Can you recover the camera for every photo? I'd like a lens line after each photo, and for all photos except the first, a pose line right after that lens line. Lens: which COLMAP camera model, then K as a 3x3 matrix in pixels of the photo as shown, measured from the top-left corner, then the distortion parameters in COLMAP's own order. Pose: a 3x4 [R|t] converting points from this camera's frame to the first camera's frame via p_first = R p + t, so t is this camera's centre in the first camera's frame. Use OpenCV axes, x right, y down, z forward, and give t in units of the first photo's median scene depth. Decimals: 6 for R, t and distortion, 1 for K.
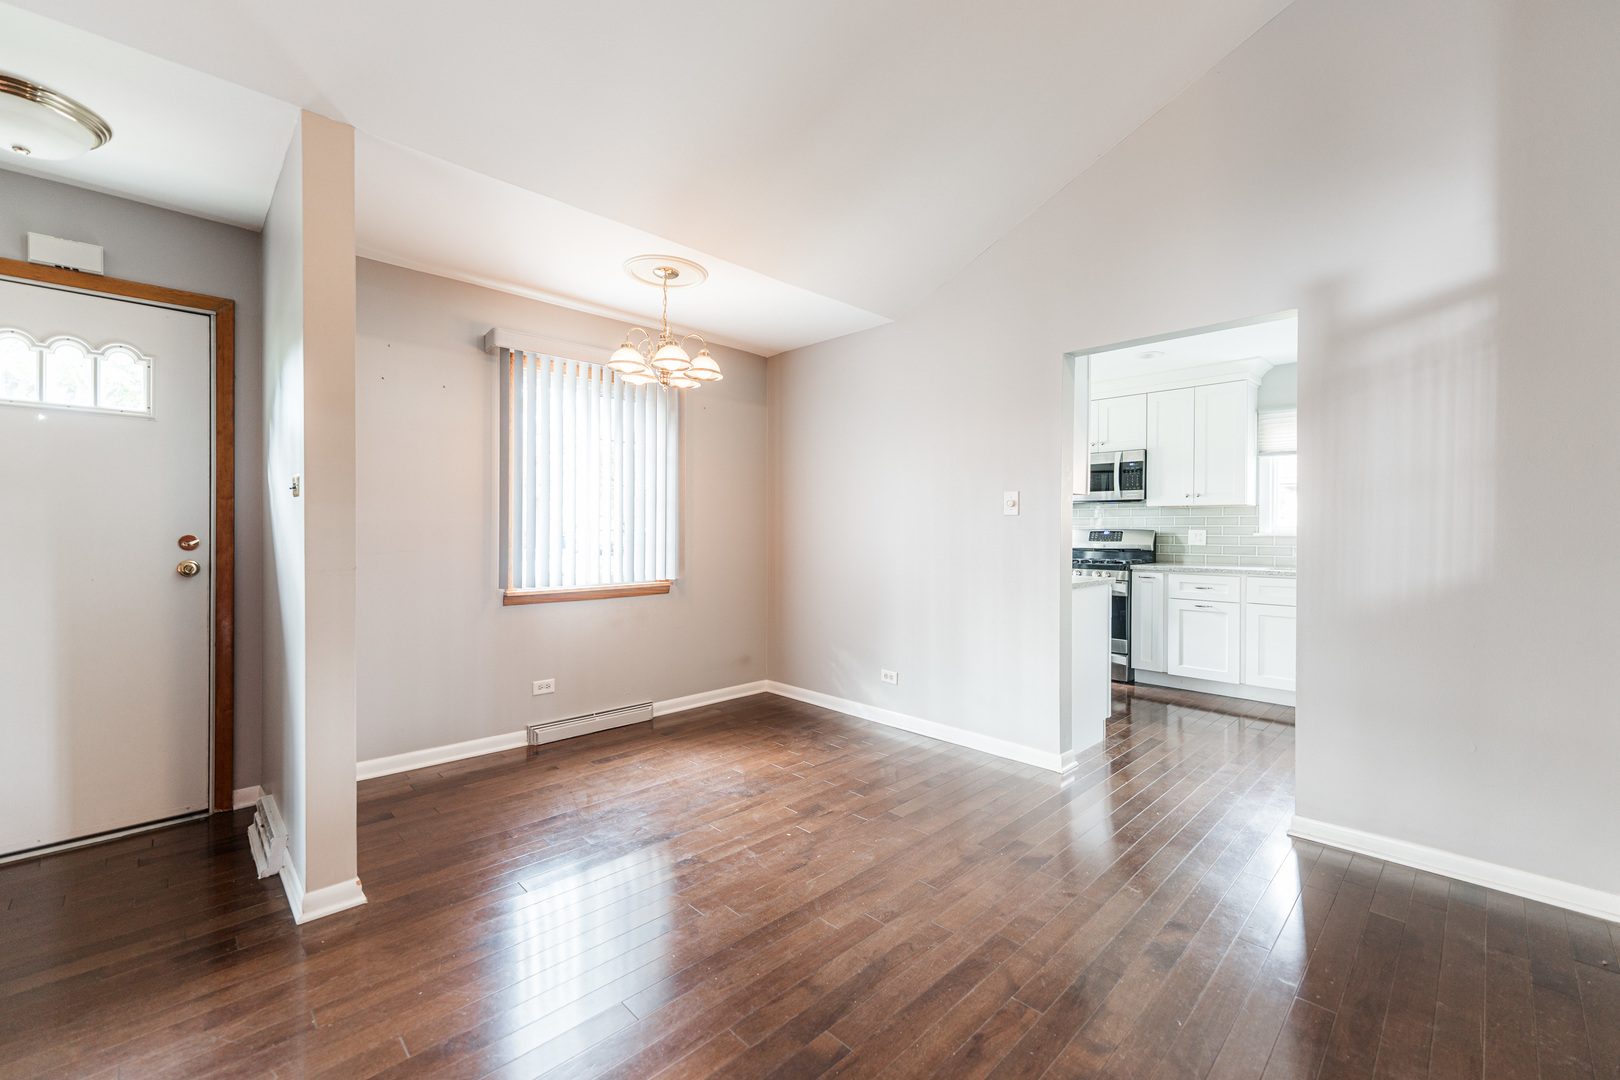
lens RADIAL K [[662.6, 0, 810.0], [0, 662.6, 540.0], [0, 0, 1]] dist [0.001107, -0.004047]
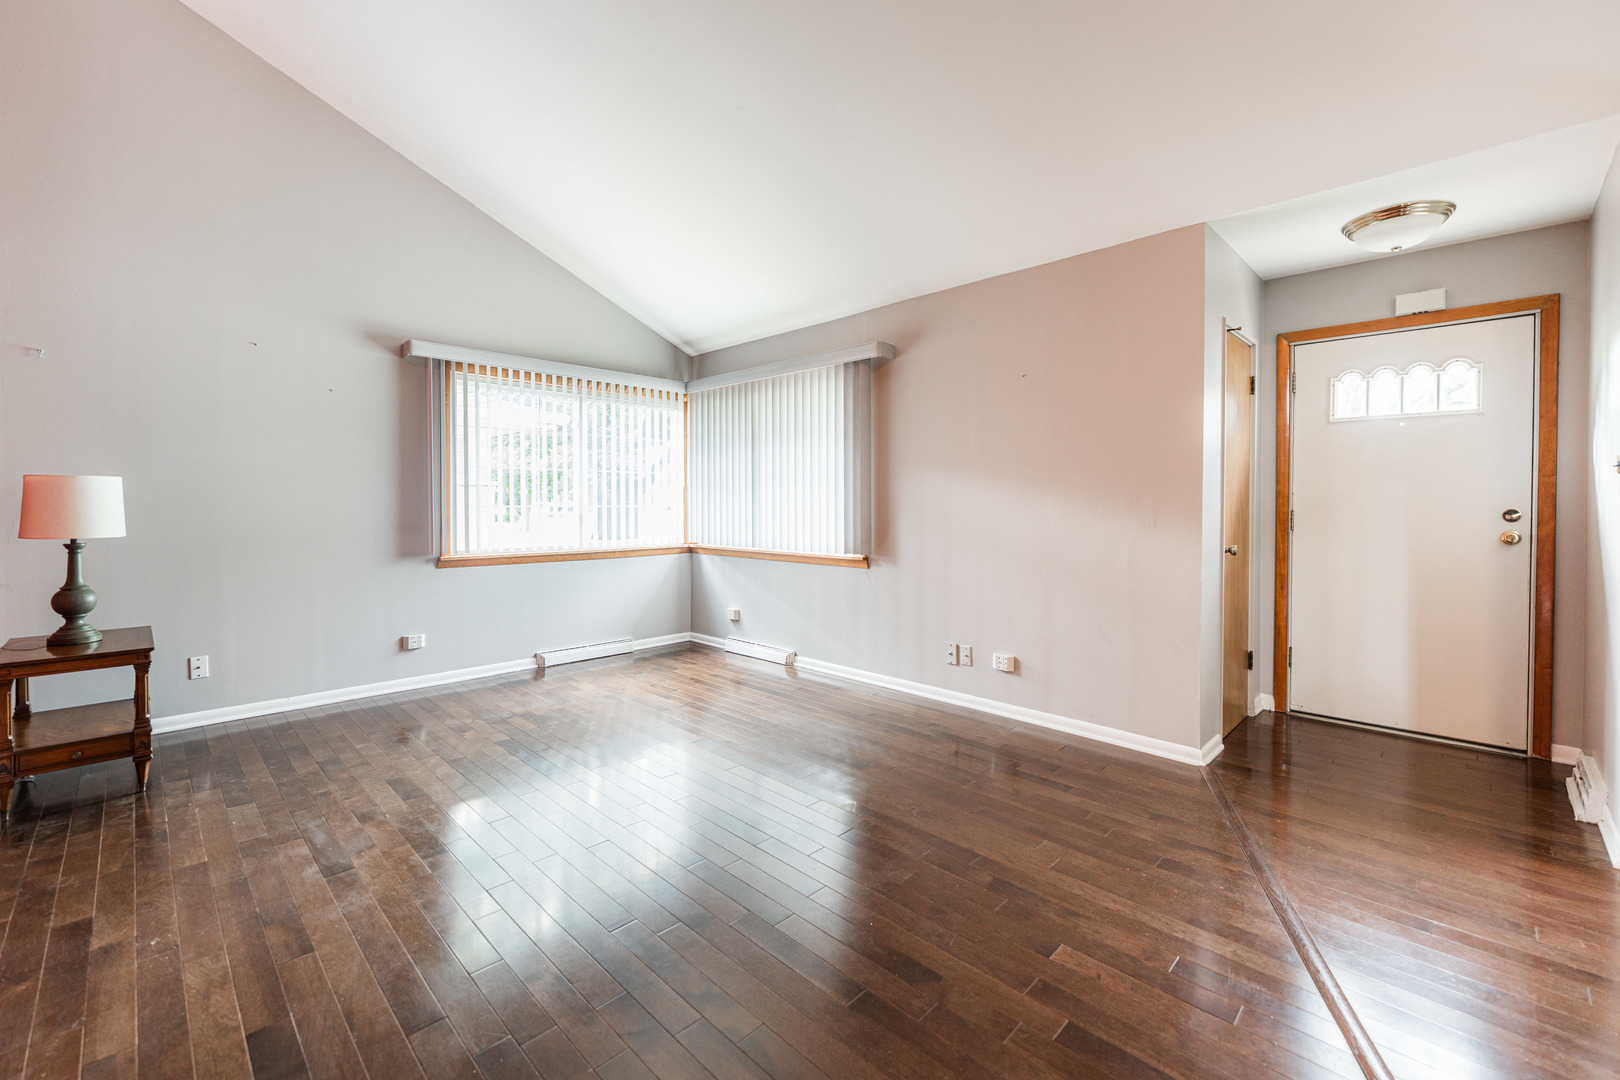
lens RADIAL K [[676.7, 0, 831.9], [0, 676.7, 503.4], [0, 0, 1]] dist [0.008750, -0.000134]
pose [[0.037664, 0.003558, -0.999284, 0.222843], [-0.011775, 0.999926, 0.003116, -0.007390], [0.999221, 0.011649, 0.037704, -0.249158]]
